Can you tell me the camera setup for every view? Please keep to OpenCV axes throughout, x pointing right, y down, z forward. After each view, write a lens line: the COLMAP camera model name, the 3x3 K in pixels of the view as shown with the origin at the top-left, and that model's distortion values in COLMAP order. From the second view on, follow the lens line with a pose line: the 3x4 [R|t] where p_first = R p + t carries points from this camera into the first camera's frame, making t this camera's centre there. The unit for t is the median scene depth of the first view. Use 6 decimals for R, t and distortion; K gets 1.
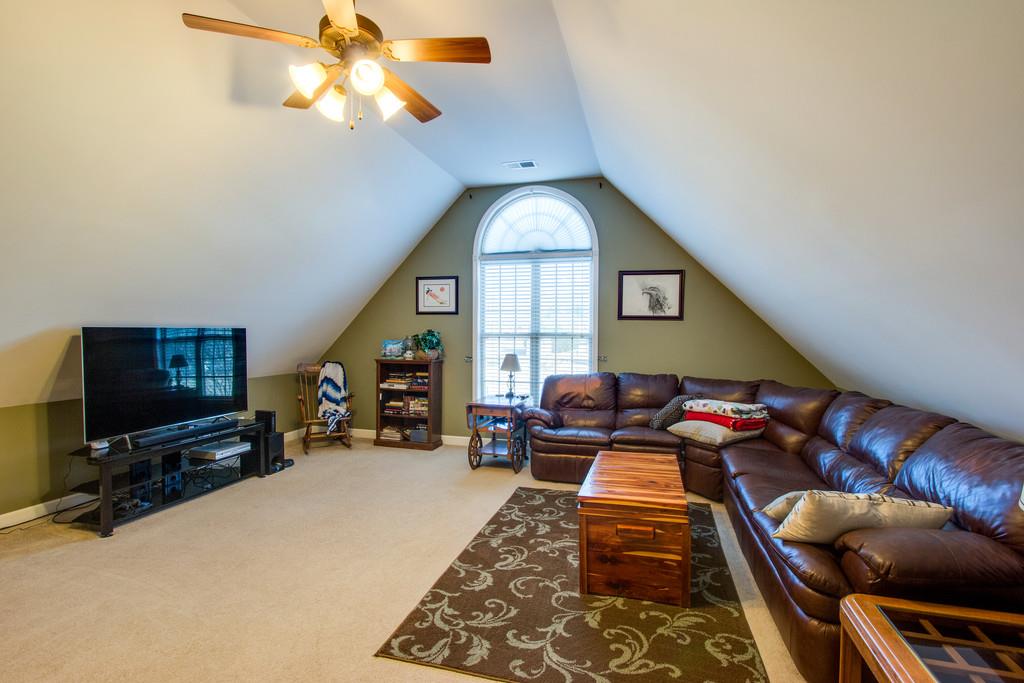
lens RADIAL K [[480.0, 0, 512.0], [0, 480.0, 341.5], [0, 0, 1]] dist [-0.020746, 0.000087]
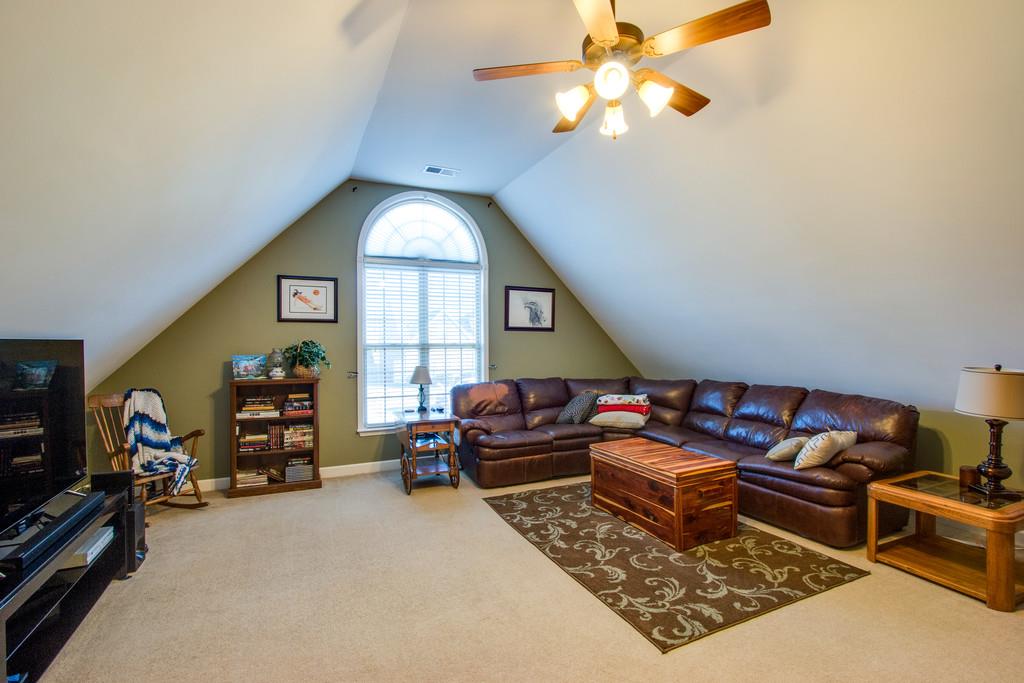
lens RADIAL K [[486.3, 0, 506.2], [0, 486.3, 337.6], [0, 0, 1]] dist [-0.018907, 0.000533]
pose [[0.749157, -0.003137, 0.662385, -0.507398], [0.021361, 0.999583, -0.019426, -0.007579], [-0.662048, 0.028703, 0.748911, 0.169646]]
